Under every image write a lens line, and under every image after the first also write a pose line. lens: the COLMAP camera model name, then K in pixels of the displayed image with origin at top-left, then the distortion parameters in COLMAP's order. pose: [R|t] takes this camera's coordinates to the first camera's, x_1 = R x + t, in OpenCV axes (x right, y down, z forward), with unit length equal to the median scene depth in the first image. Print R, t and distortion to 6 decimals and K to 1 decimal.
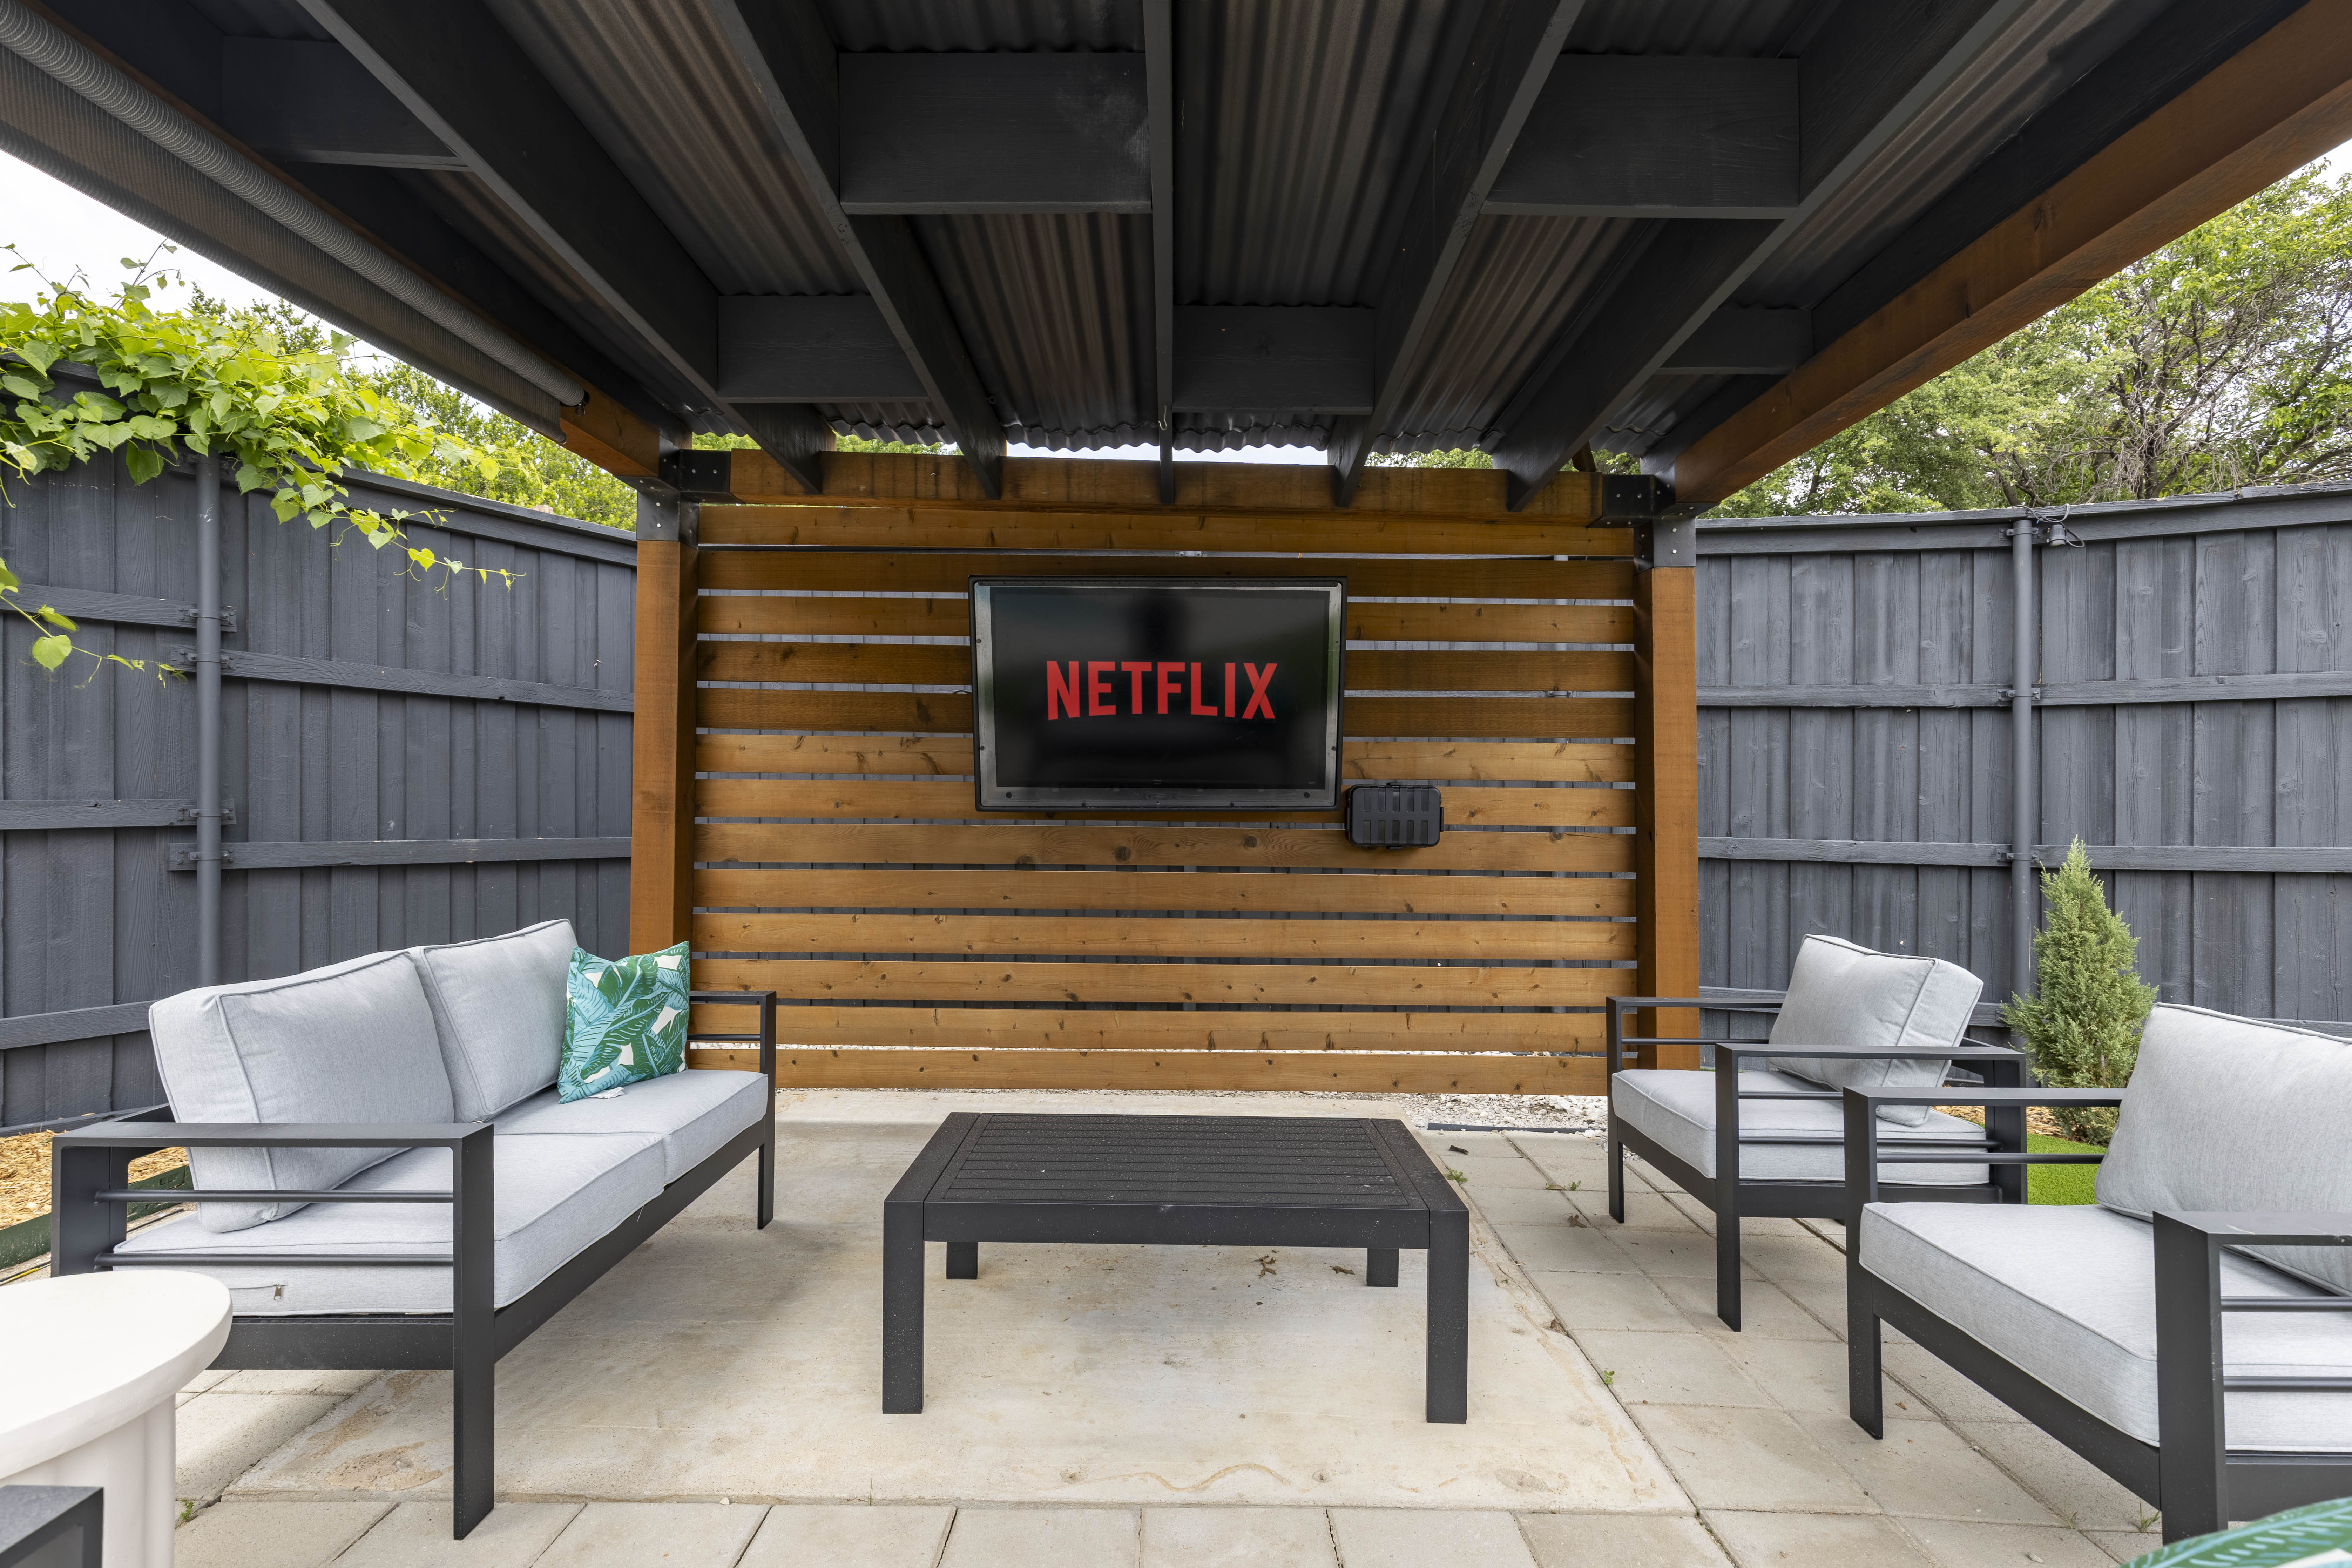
lens RADIAL K [[1056.7, 0, 1165.0], [0, 1056.7, 793.0], [0, 0, 1]] dist [0.008406, -0.000933]
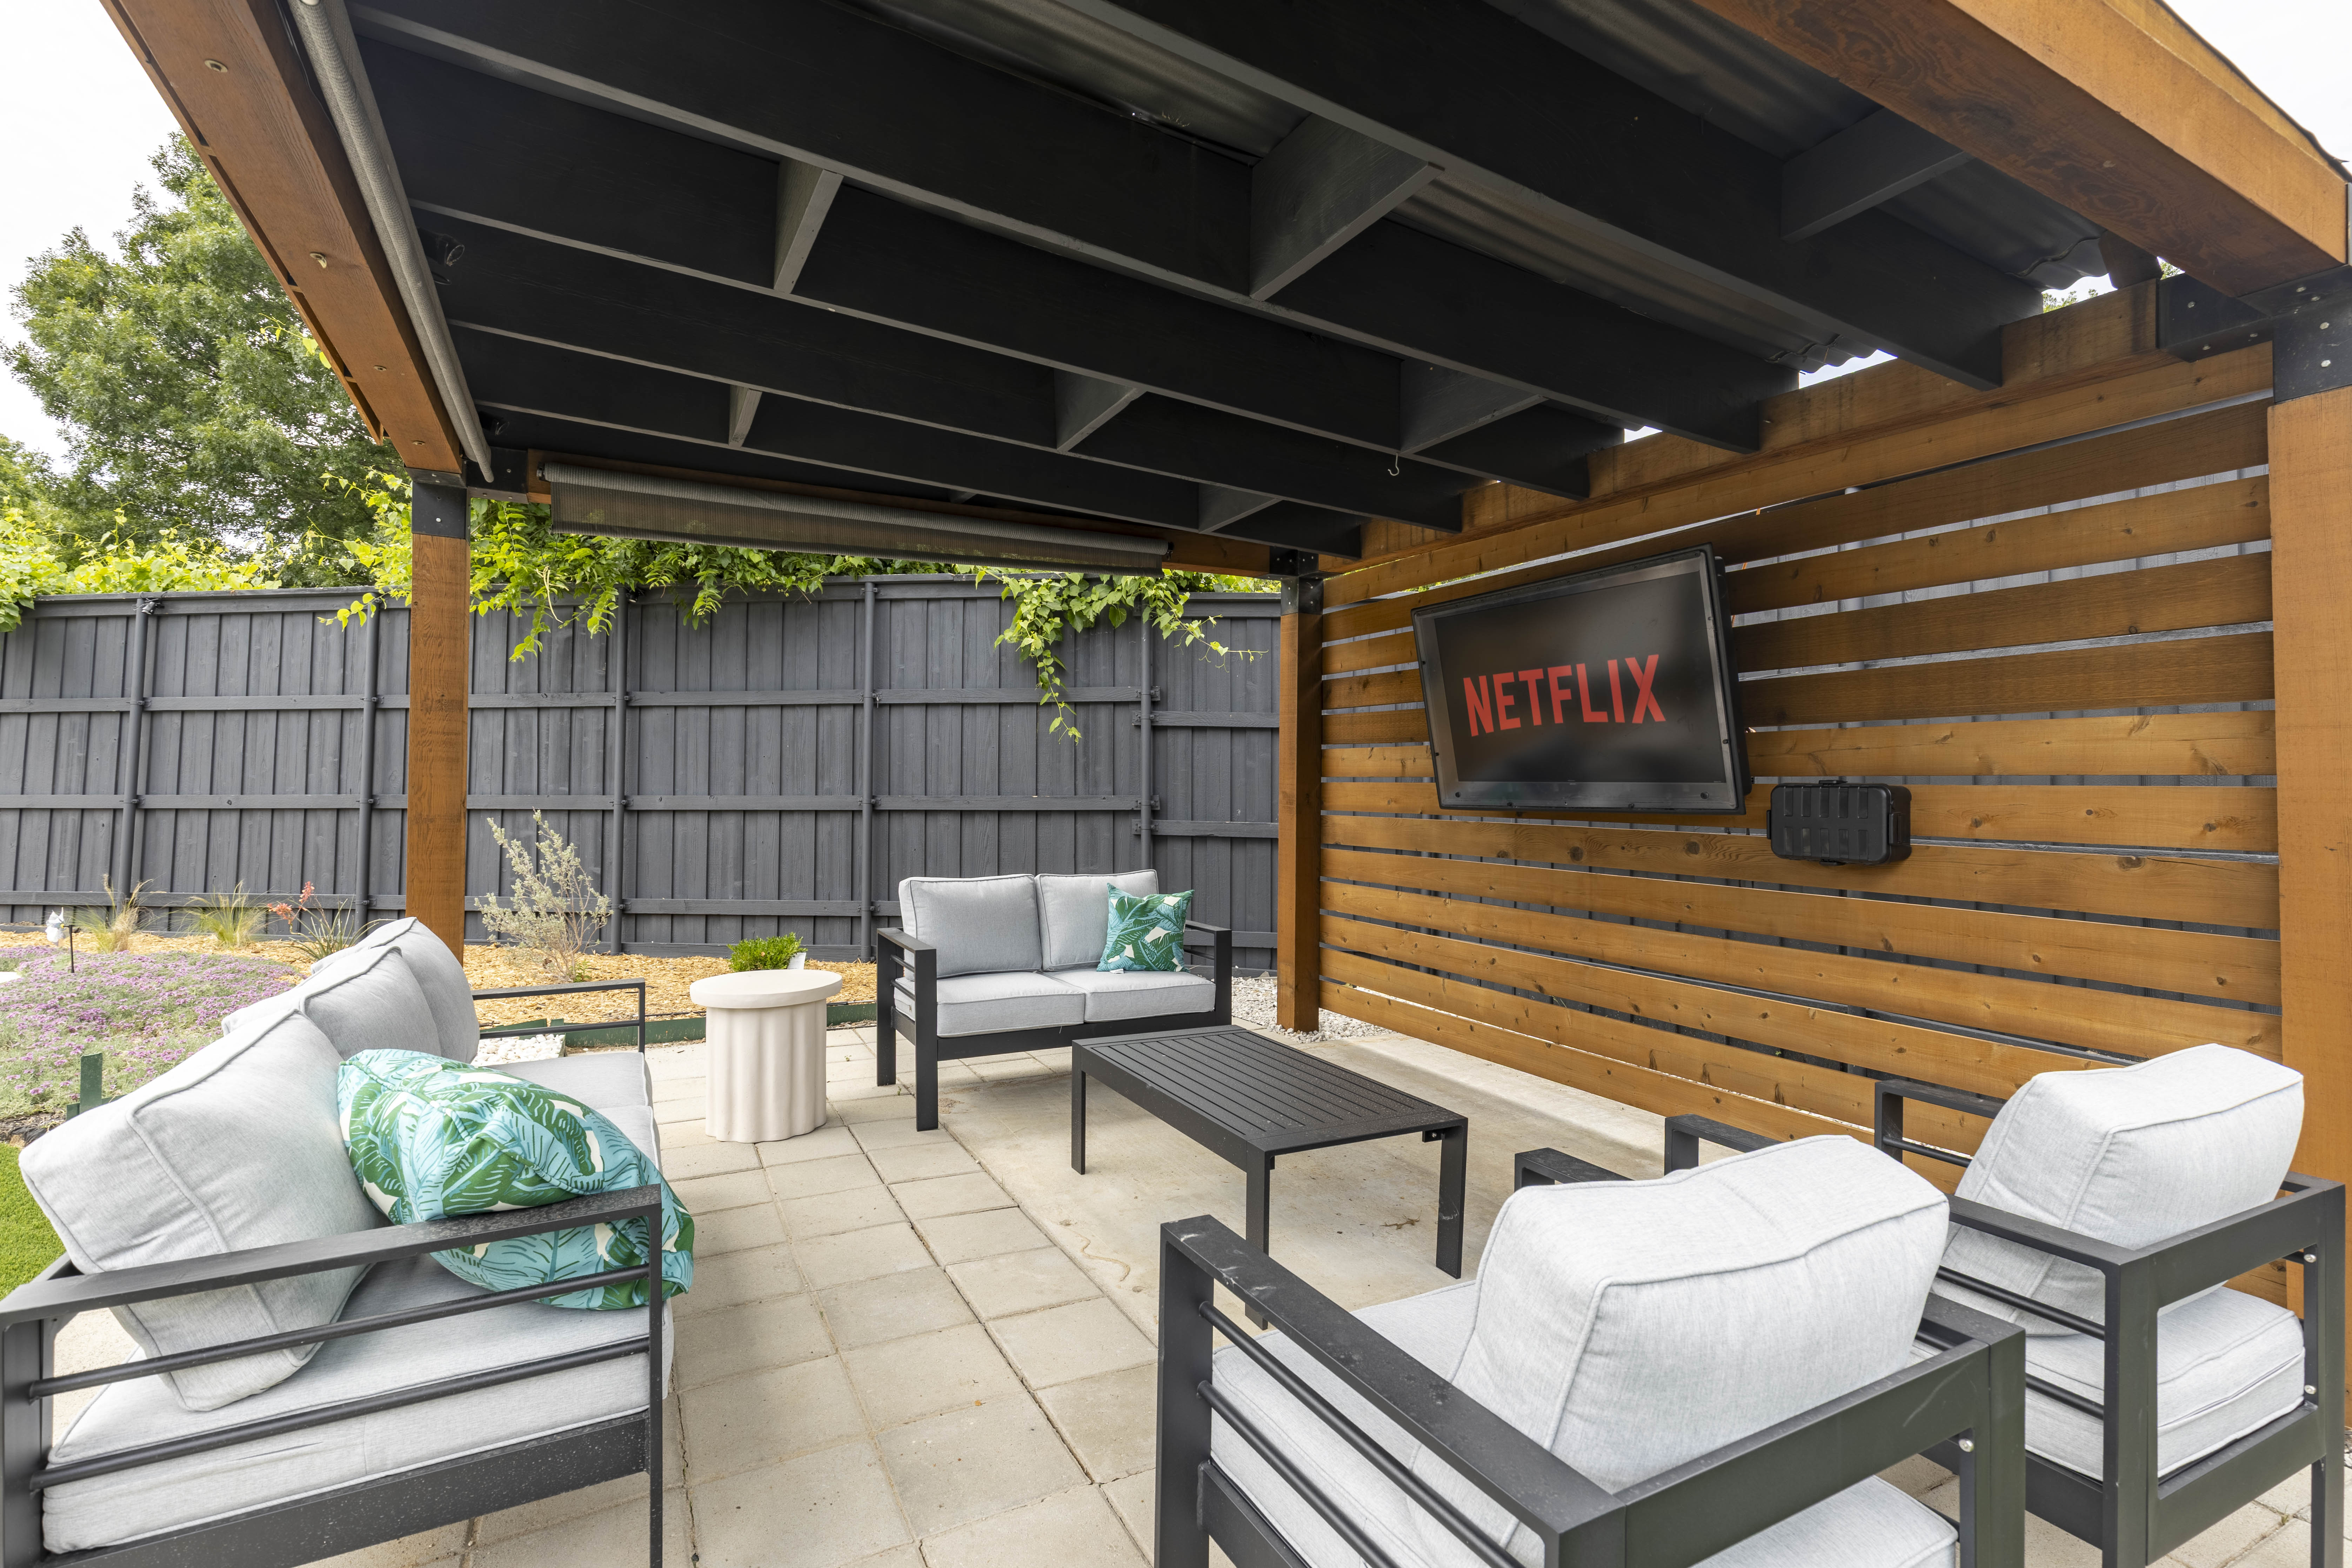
lens RADIAL K [[1056.7, 0, 1166.5], [0, 1056.7, 790.2], [0, 0, 1]] dist [0.008406, -0.000933]
pose [[0.467308, -0.000791, -0.884094, 0.667103], [0.002573, 0.999997, 0.000466, -0.003908], [0.884091, -0.002492, 0.467309, 0.186453]]
